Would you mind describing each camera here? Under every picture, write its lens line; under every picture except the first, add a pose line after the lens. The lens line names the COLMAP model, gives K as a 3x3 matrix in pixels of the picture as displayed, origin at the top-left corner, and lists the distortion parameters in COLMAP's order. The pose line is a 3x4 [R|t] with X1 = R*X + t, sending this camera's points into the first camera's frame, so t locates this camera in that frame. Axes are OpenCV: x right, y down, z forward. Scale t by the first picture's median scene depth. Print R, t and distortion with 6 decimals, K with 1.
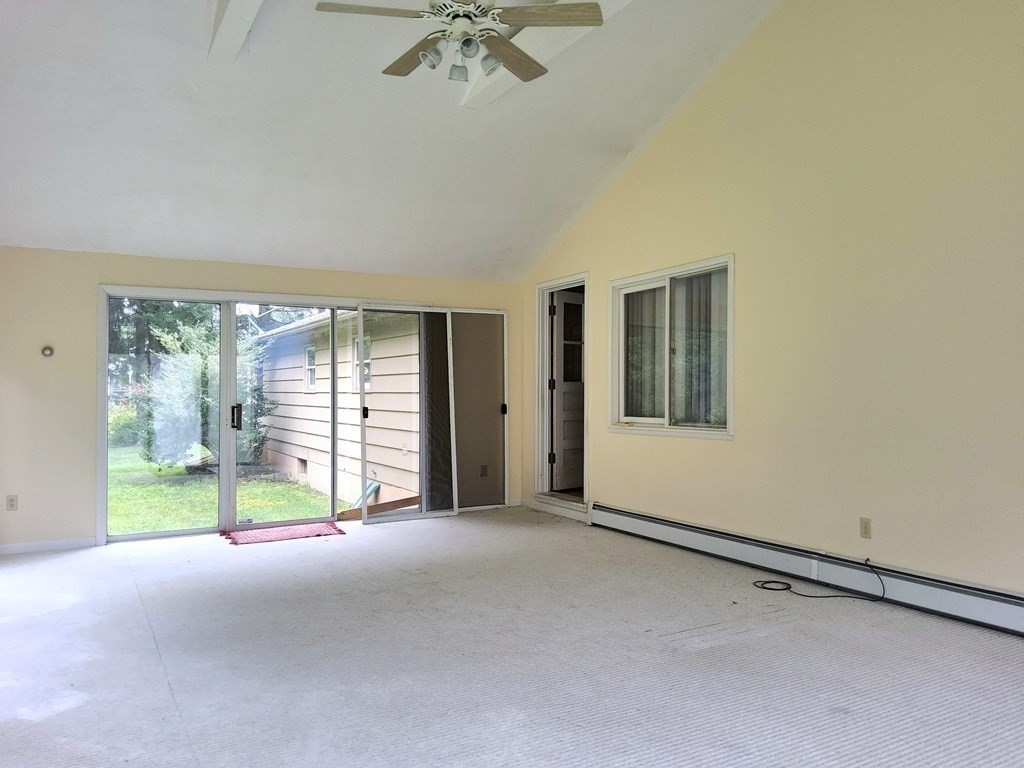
lens RADIAL K [[765.6, 0, 525.5], [0, 765.6, 387.2], [0, 0, 1]] dist [0.063291, -0.085689]
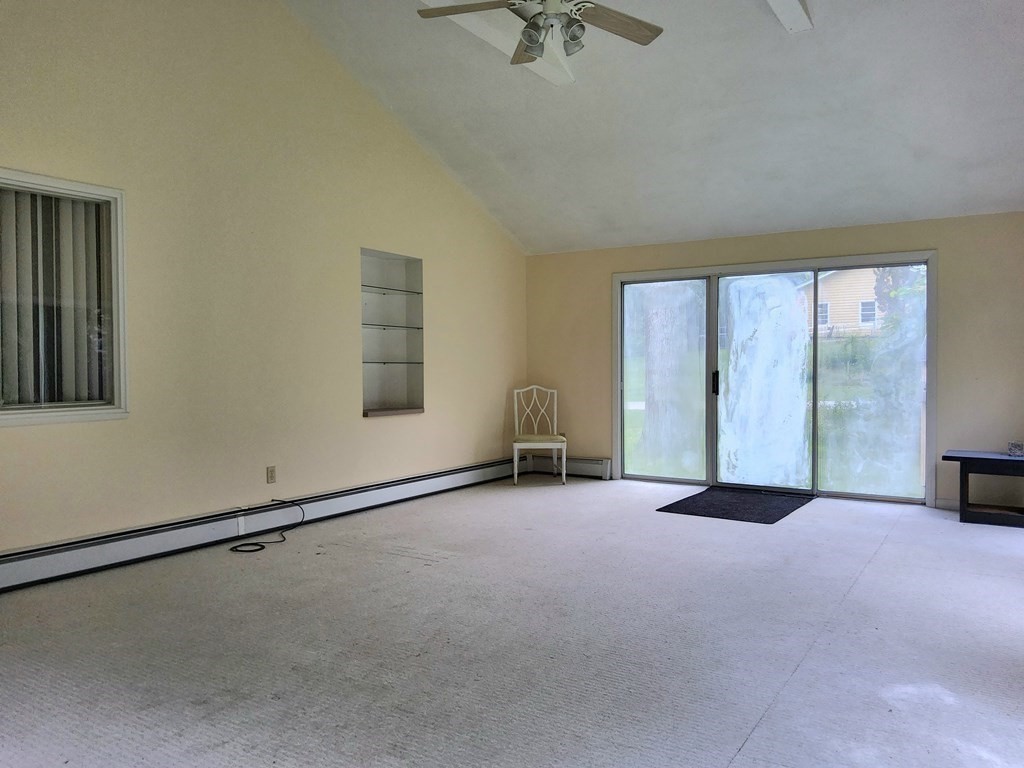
lens RADIAL K [[770.7, 0, 517.5], [0, 770.7, 384.4], [0, 0, 1]] dist [0.052566, -0.095964]
pose [[-0.465996, -0.014245, 0.884672, -0.839420], [-0.000754, 0.999876, 0.015702, 0.025402], [-0.884787, 0.006650, -0.465949, 1.293765]]
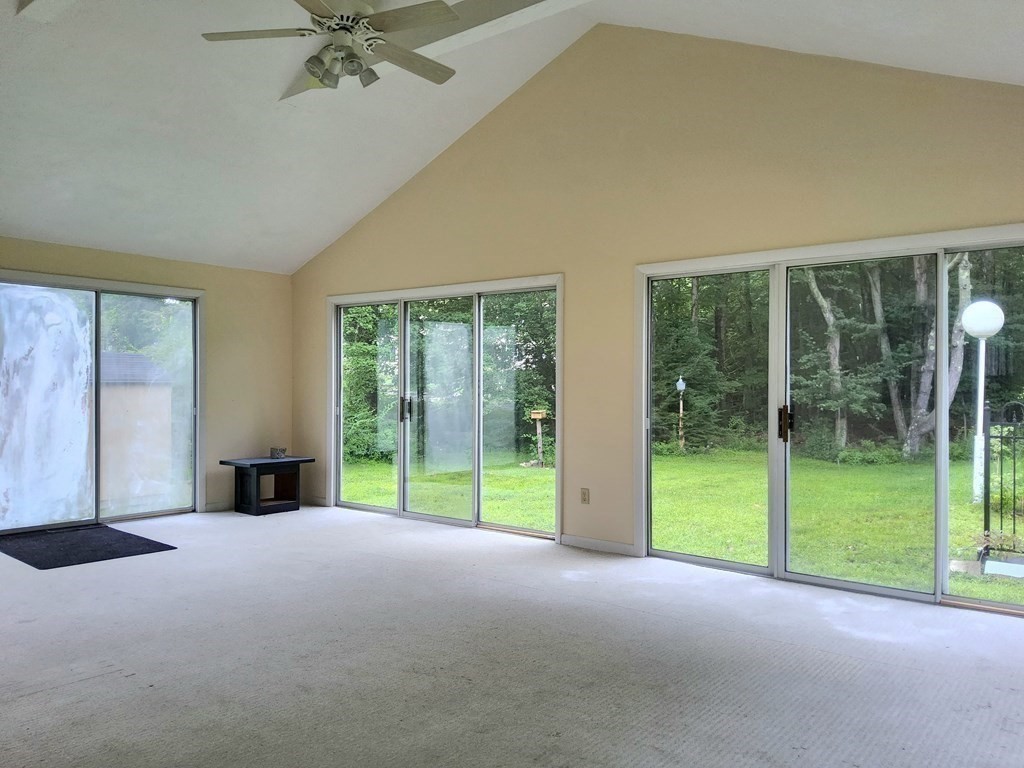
lens RADIAL K [[770.7, 0, 517.5], [0, 770.7, 384.4], [0, 0, 1]] dist [0.052566, -0.095964]
pose [[-0.929457, -0.002428, -0.368921, 0.072987], [0.000426, 0.999971, -0.007653, 0.013744], [0.368929, -0.007270, -0.929429, 1.747423]]
